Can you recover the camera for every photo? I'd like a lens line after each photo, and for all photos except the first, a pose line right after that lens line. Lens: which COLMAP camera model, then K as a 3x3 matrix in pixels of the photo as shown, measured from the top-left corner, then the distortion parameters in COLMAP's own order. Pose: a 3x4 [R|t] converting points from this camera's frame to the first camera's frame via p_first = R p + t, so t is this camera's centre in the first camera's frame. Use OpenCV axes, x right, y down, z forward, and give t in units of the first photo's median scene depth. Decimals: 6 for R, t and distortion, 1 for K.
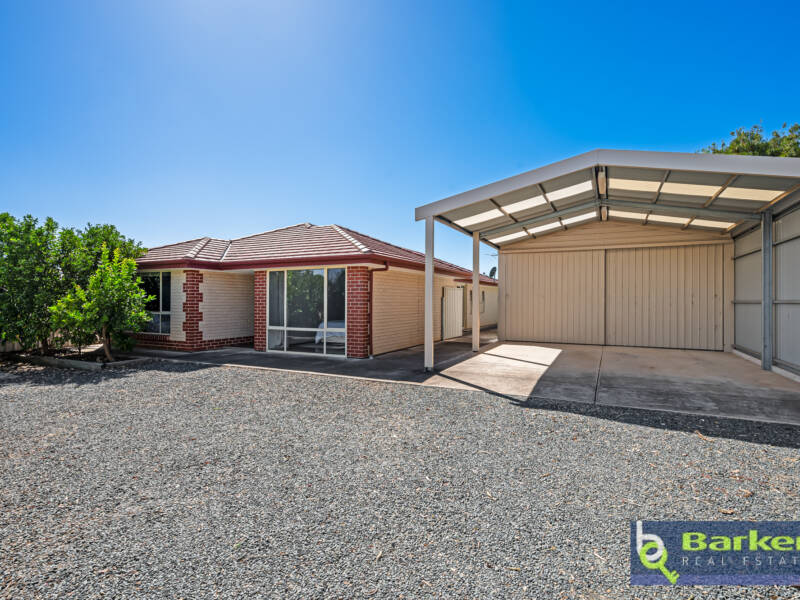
lens RADIAL K [[409.9, 0, 399.2], [0, 409.9, 297.8], [0, 0, 1]] dist [0.011204, -0.001443]
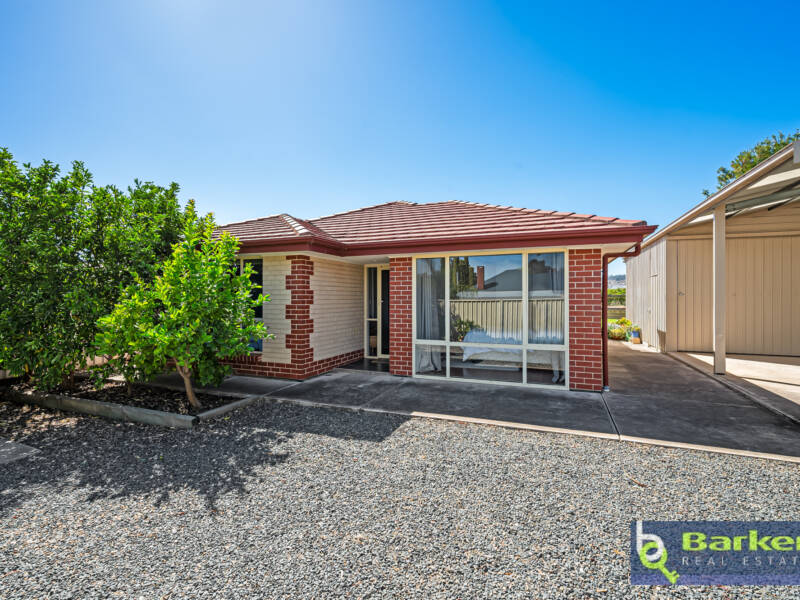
lens RADIAL K [[382.3, 0, 400.4], [0, 382.3, 296.9], [0, 0, 1]] dist [-0.002312, -0.000343]
pose [[0.995867, -0.000542, 0.090821, -0.401189], [-0.000057, 0.999978, 0.006598, -0.005514], [-0.090823, -0.006576, 0.995845, 0.378116]]
